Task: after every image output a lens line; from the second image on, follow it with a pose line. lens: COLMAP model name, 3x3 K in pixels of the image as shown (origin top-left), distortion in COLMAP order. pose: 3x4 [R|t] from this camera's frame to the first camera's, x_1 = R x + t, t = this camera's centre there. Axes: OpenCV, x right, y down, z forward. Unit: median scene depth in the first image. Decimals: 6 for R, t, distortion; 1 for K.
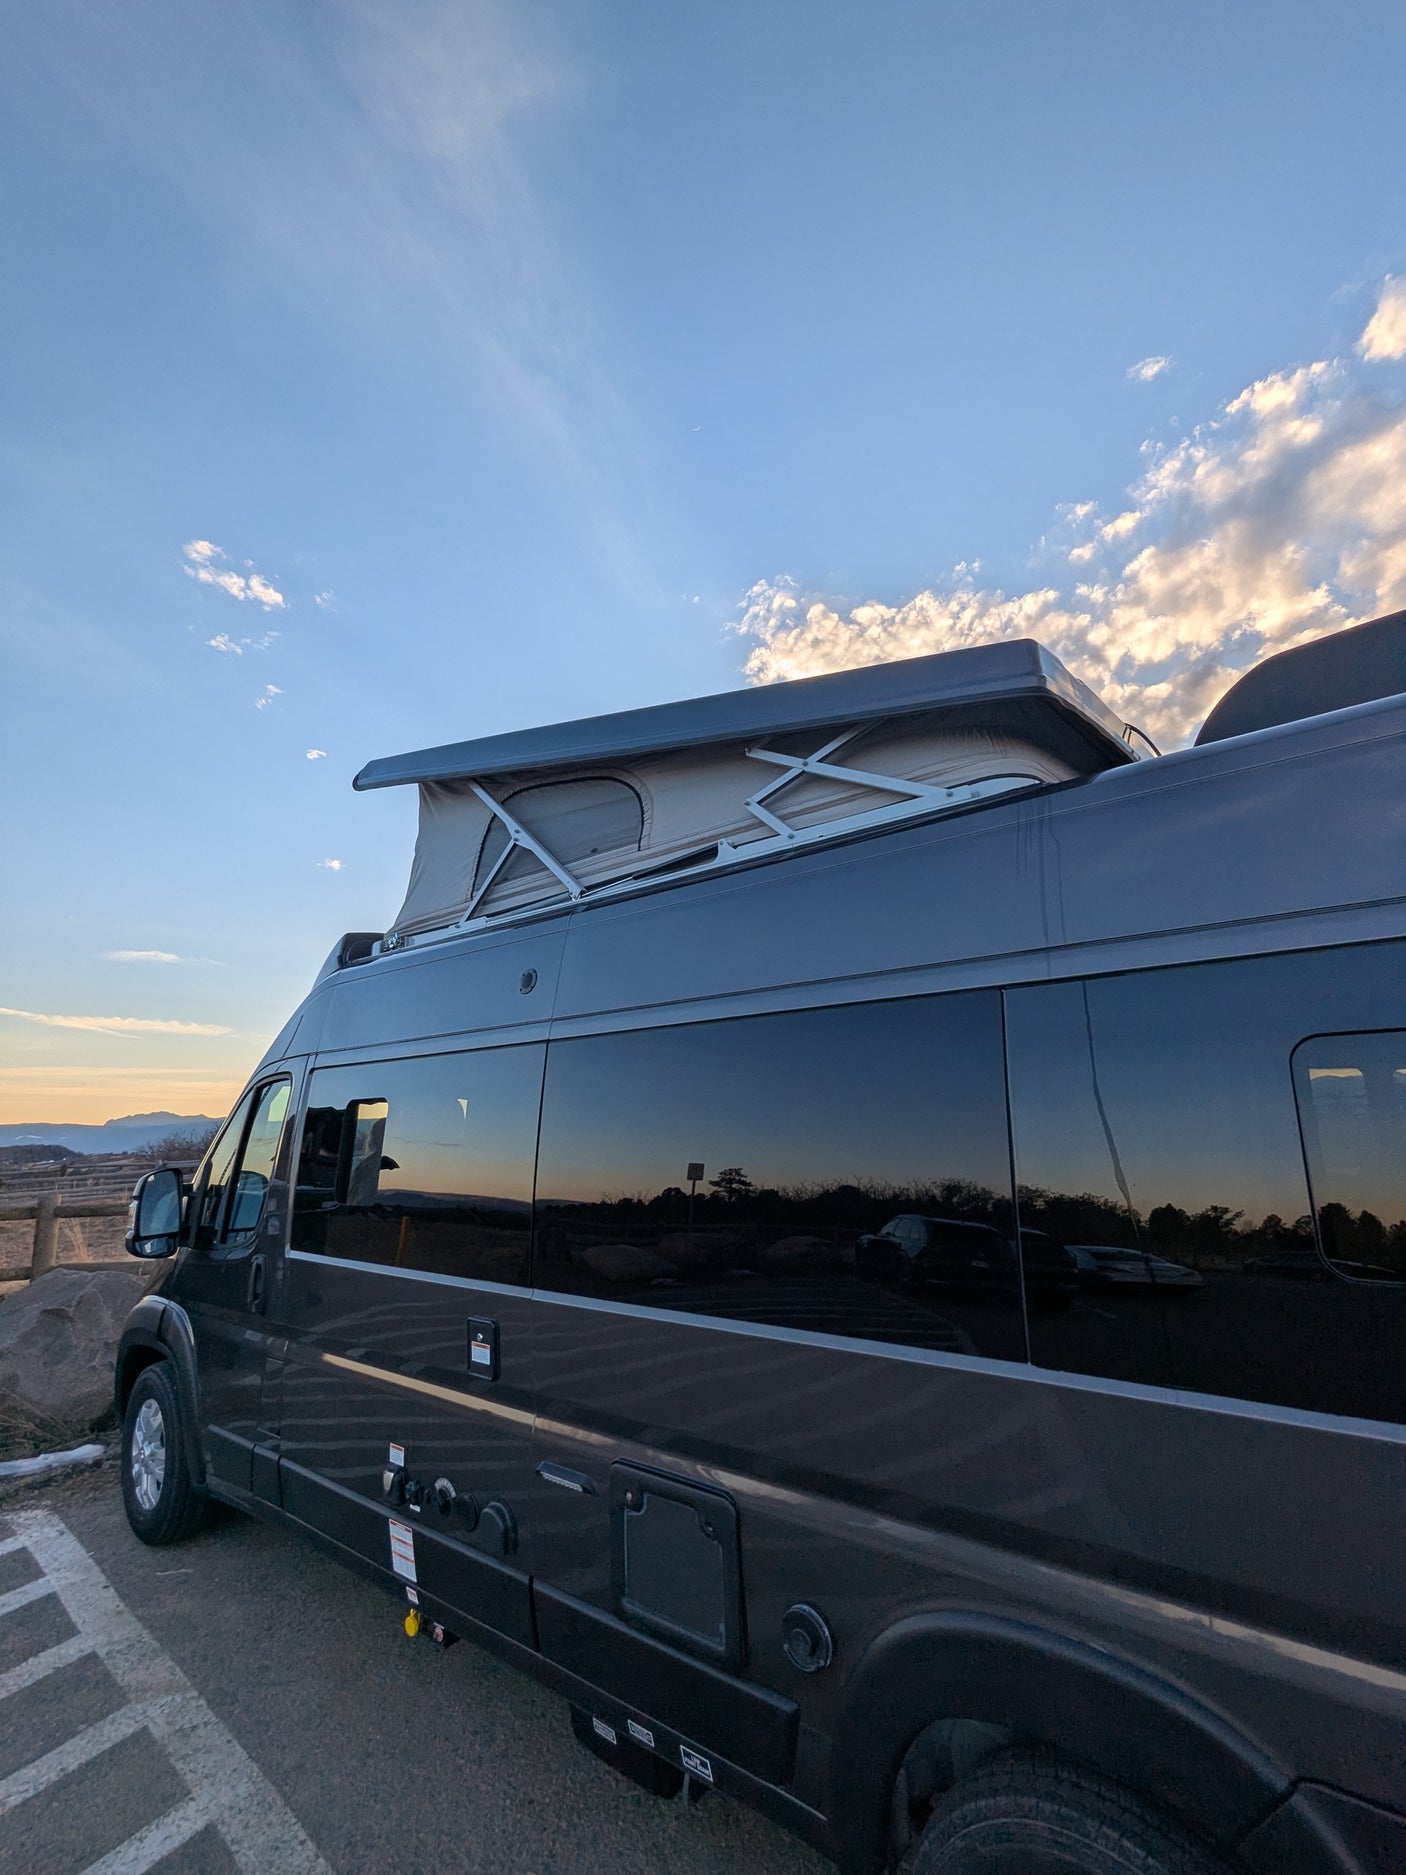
lens RADIAL K [[894.2, 0, 703.0], [0, 894.2, 937.5], [0, 0, 1]] dist [-0.009755, 0.006115]
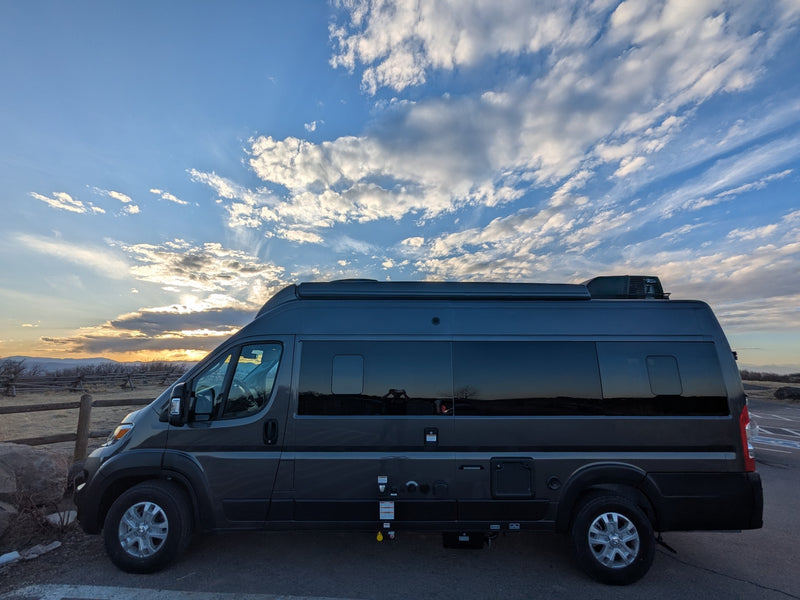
lens RADIAL K [[381.5, 0, 398.5], [0, 381.5, 302.4], [0, 0, 1]] dist [-0.009755, 0.006115]
pose [[0.733246, 0.144688, 0.664391, -1.270192], [-0.167661, 0.985401, -0.029560, 0.057888], [-0.658969, -0.089717, 0.746800, 0.122228]]
